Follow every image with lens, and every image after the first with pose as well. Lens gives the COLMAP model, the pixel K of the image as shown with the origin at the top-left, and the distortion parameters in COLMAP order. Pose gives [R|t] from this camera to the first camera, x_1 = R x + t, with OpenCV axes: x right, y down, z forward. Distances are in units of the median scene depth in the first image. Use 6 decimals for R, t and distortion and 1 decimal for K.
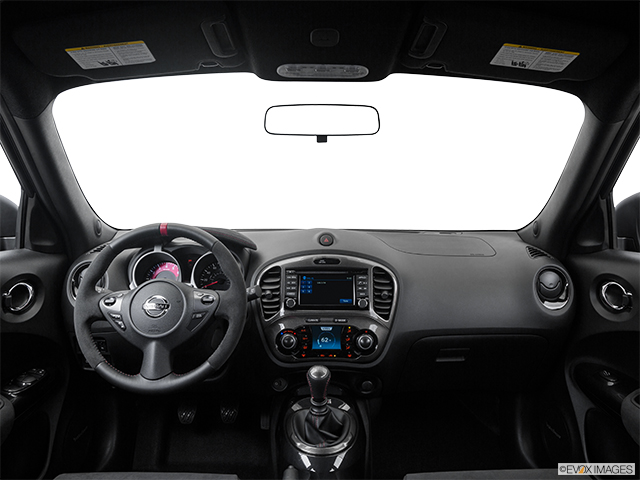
lens RADIAL K [[489.4, 0, 320.0], [0, 489.4, 240.0], [0, 0, 1]] dist [-0.124822, 0.056421]
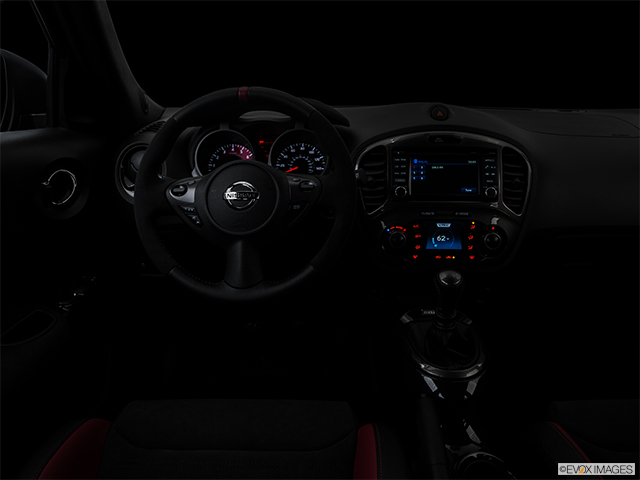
lens RADIAL K [[516.9, 0, 320.0], [0, 516.9, 240.0], [0, 0, 1]] dist [-0.073779, 0.001473]
pose [[0.998782, 0.004392, -0.049141, -0.149906], [0.005472, 0.980022, 0.198813, 0.037848], [0.049032, -0.198840, 0.978805, 0.156159]]
